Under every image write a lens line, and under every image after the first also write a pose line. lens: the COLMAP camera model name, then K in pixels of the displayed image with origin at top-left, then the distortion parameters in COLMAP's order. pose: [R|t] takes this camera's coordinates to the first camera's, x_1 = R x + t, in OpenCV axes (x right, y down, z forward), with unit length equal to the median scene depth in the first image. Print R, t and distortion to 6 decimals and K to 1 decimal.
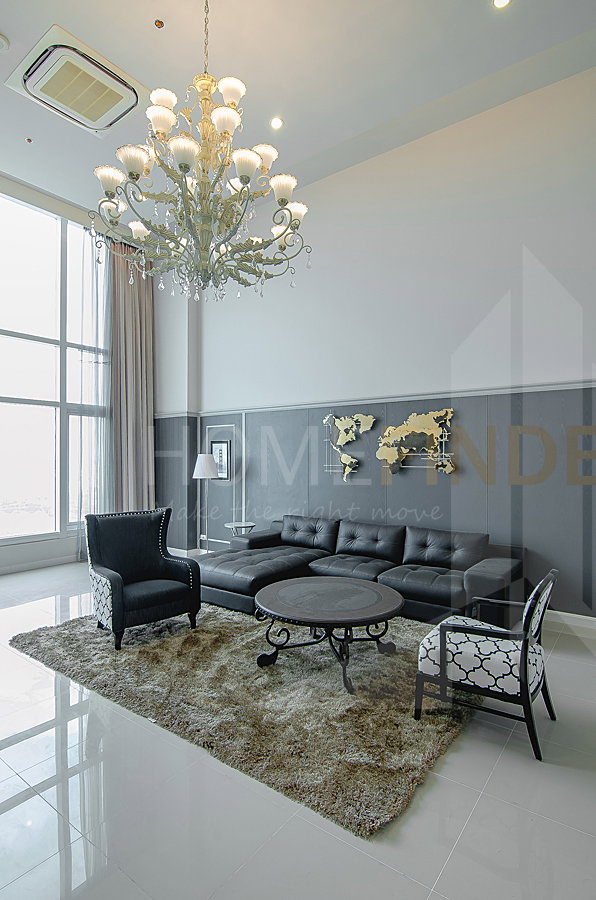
lens RADIAL K [[468.3, 0, 299.3], [0, 468.3, 455.1], [0, 0, 1]] dist [-0.005347, -0.000844]
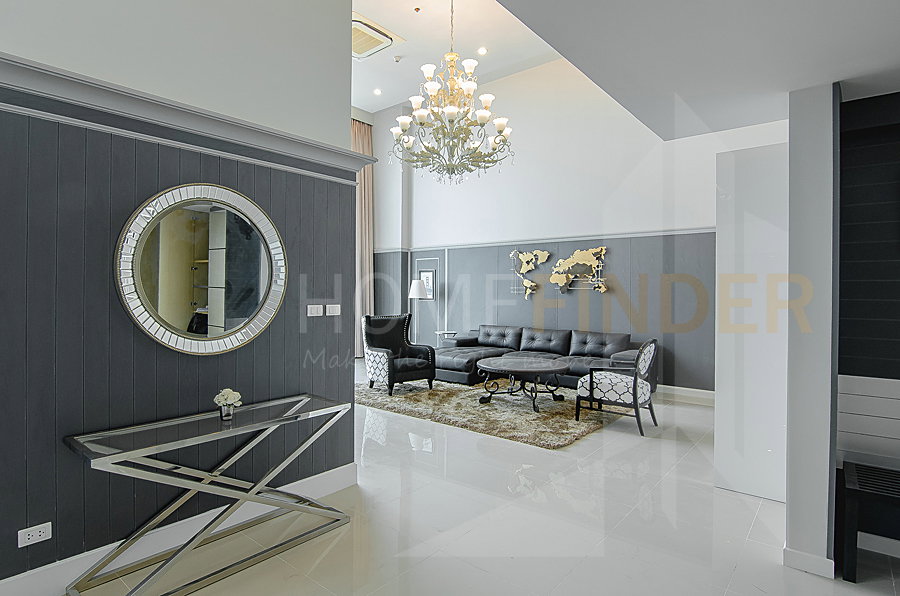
lens RADIAL K [[468.3, 0, 429.8], [0, 468.3, 286.8], [0, 0, 1]] dist [-0.005347, -0.000844]
pose [[0.997211, 0.004791, -0.074483, -0.092536], [-0.005027, 0.999983, -0.002972, 0.027787], [0.074468, 0.003338, 0.997218, -0.430059]]
